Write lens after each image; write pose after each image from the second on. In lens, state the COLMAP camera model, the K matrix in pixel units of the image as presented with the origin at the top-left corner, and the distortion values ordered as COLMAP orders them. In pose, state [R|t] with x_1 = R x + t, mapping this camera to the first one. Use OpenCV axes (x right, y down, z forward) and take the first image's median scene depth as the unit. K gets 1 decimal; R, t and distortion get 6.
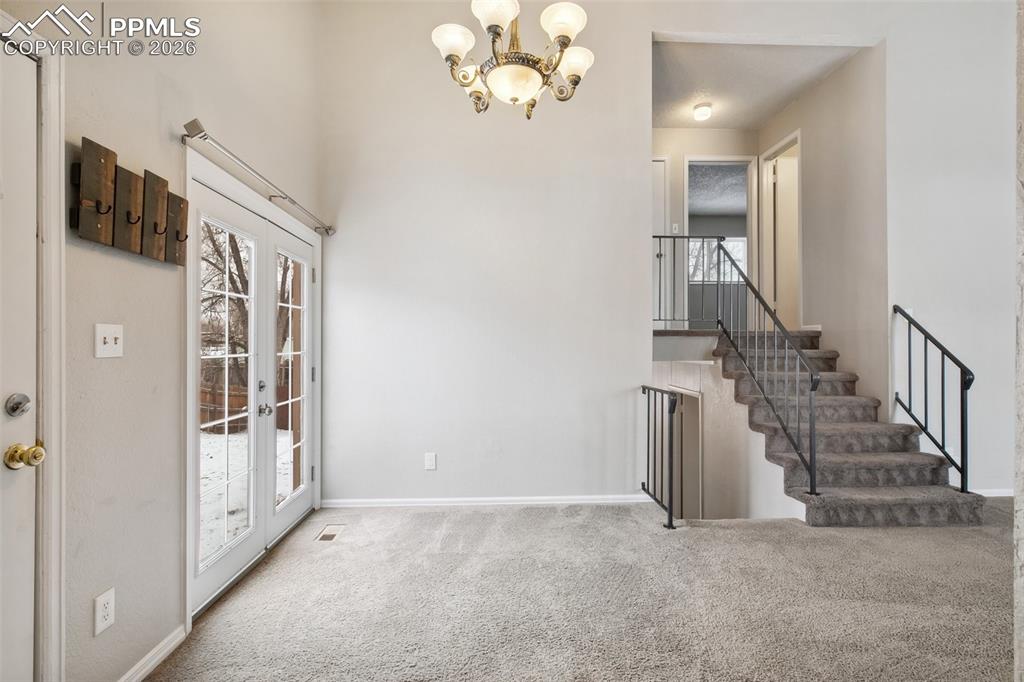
lens RADIAL K [[470.6, 0, 510.2], [0, 470.6, 341.6], [0, 0, 1]] dist [0.004013, -0.000075]
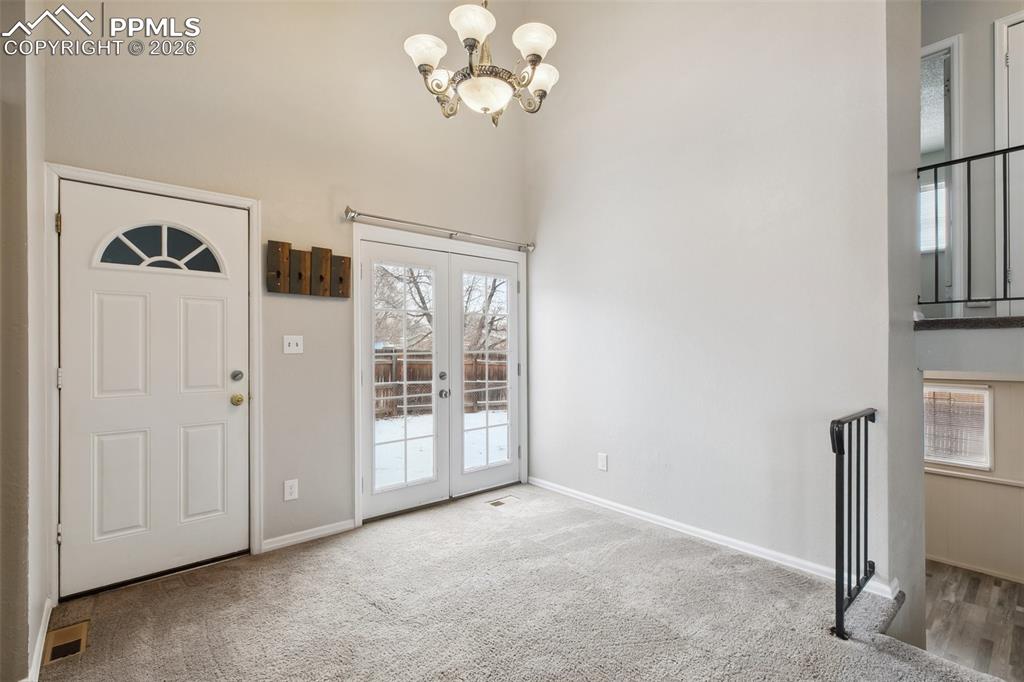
lens RADIAL K [[469.3, 0, 509.7], [0, 469.3, 343.8], [0, 0, 1]] dist [0.004746, 0.000387]
pose [[0.618885, -0.004037, -0.785471, 0.531574], [0.009925, 0.999947, 0.002681, -0.000652], [0.785419, -0.009455, 0.618892, 0.251027]]
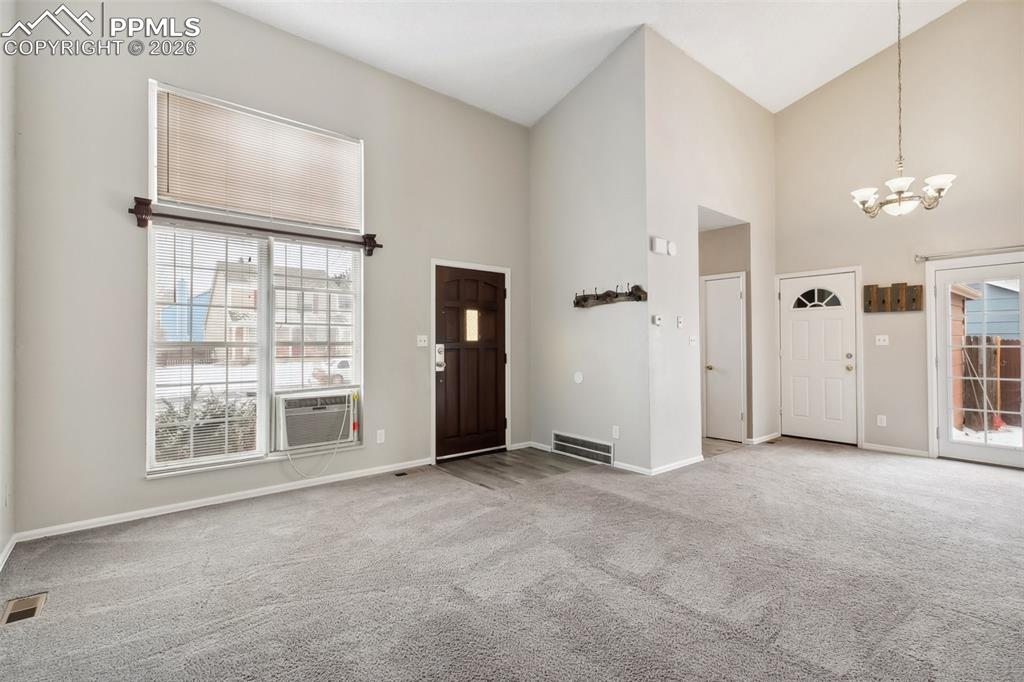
lens RADIAL K [[467.5, 0, 506.8], [0, 467.5, 337.7], [0, 0, 1]] dist [0.001969, -0.000106]
pose [[-0.803773, -0.001738, -0.594933, 1.530865], [0.011535, 0.999762, -0.018505, 0.005160], [0.594824, -0.021736, -0.803562, 0.985618]]
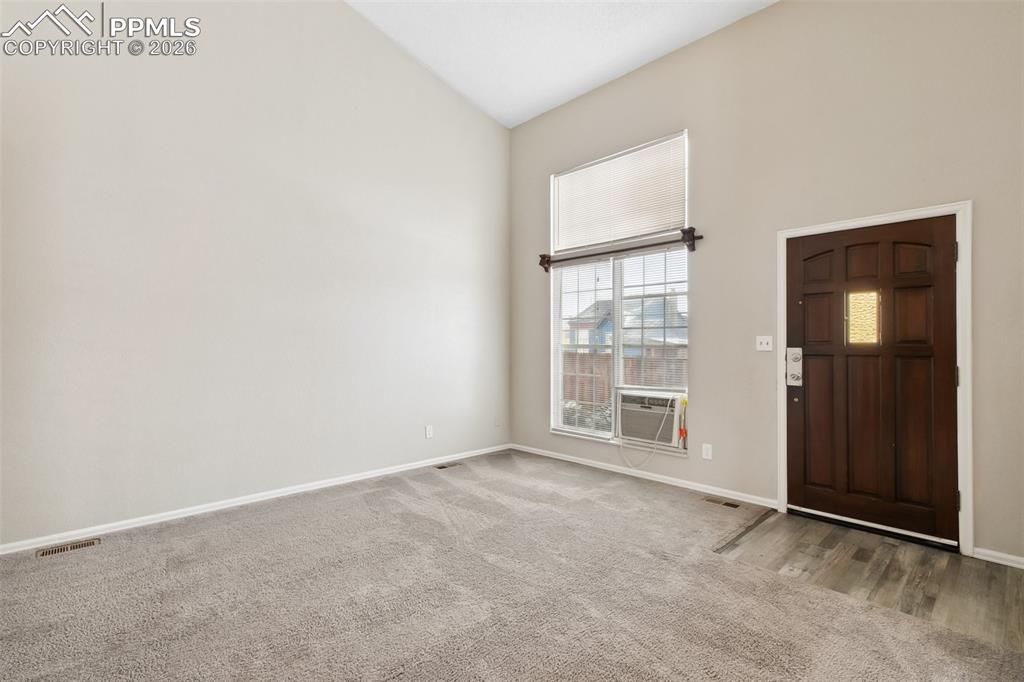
lens RADIAL K [[474.5, 0, 509.1], [0, 474.5, 344.5], [0, 0, 1]] dist [0.004266, 0.000300]
pose [[-0.653473, 0.003400, 0.756942, 0.467411], [-0.007442, 0.999913, -0.010916, 0.004830], [-0.756913, -0.012766, -0.653391, 0.861576]]
